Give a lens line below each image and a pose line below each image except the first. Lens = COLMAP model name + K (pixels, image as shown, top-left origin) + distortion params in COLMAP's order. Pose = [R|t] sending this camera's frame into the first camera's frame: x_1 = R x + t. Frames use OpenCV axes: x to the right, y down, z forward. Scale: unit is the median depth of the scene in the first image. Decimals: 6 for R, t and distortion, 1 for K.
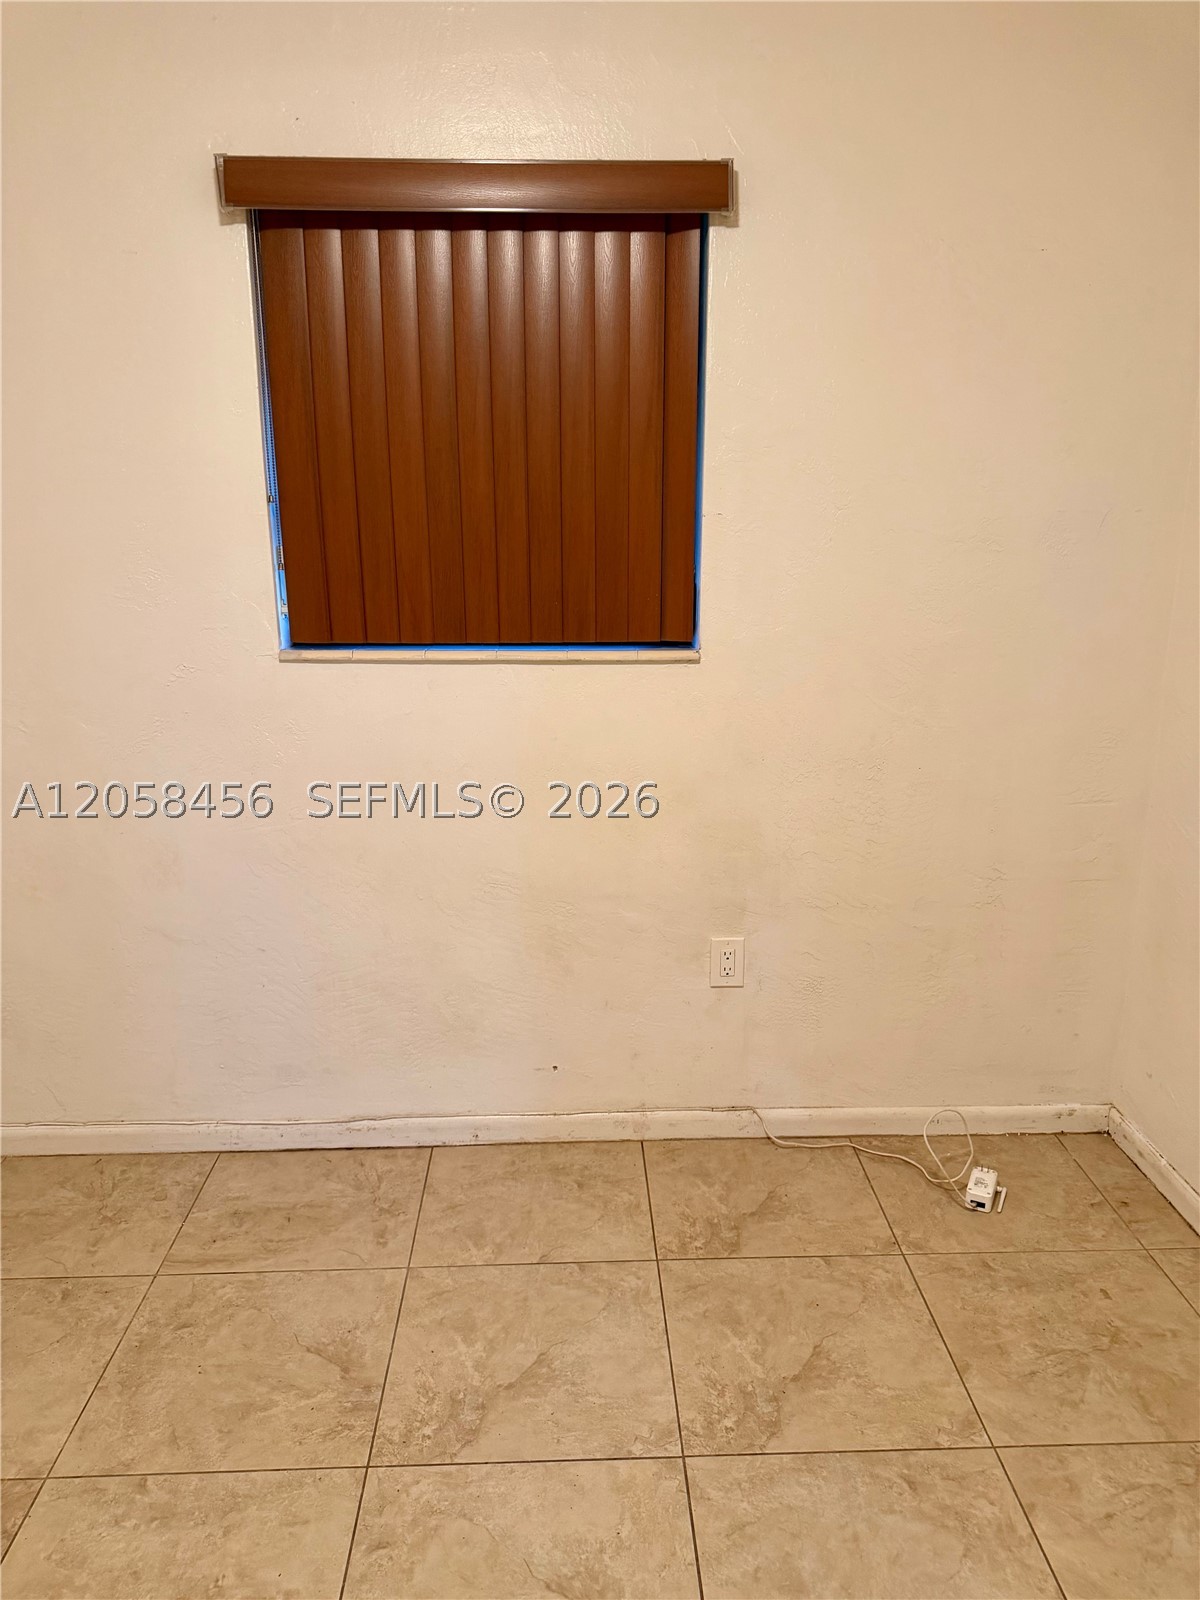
lens RADIAL K [[1147.3, 0, 594.8], [0, 1147.3, 806.7], [0, 0, 1]] dist [0.033916, -0.028646]
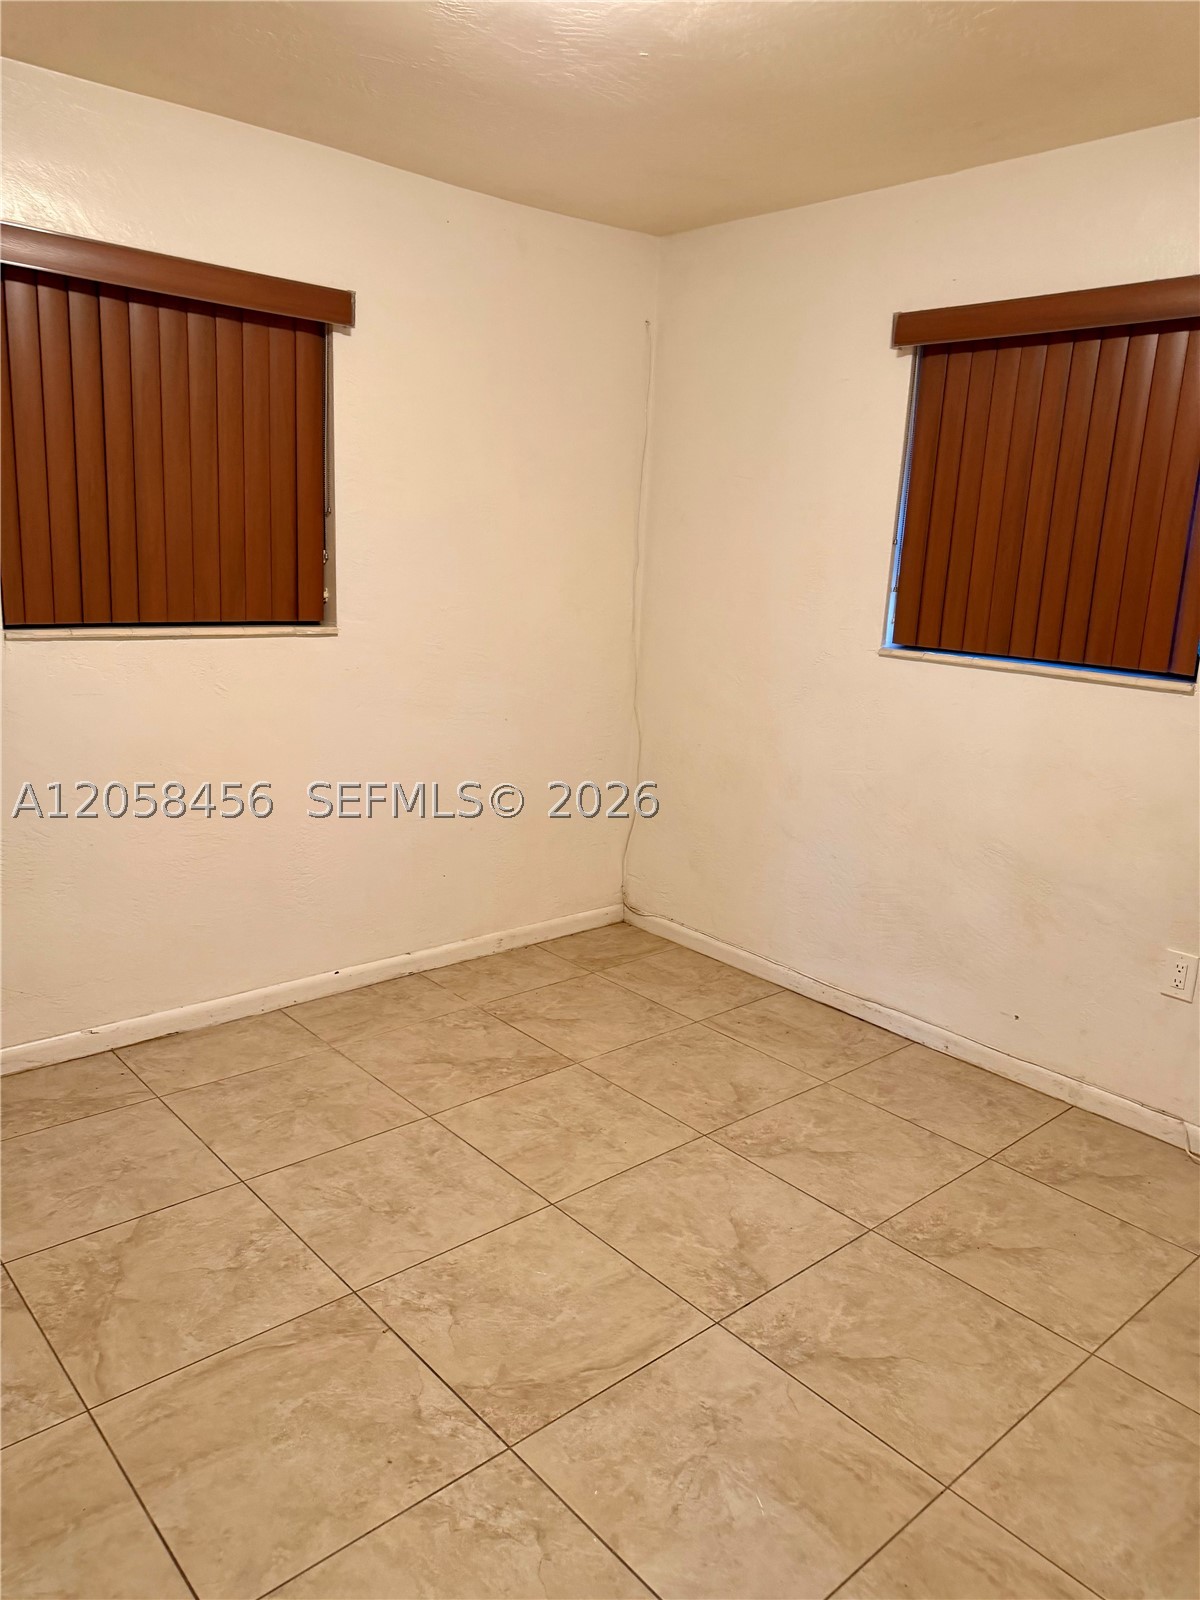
lens RADIAL K [[1106.0, 0, 600.2], [0, 1106.0, 824.1], [0, 0, 1]] dist [0.000713, 0.001465]
pose [[0.635162, 0.219286, -0.740596, 0.580305], [-0.242774, 0.966935, 0.078091, 0.054569], [0.733232, 0.130197, 0.667397, -0.140867]]
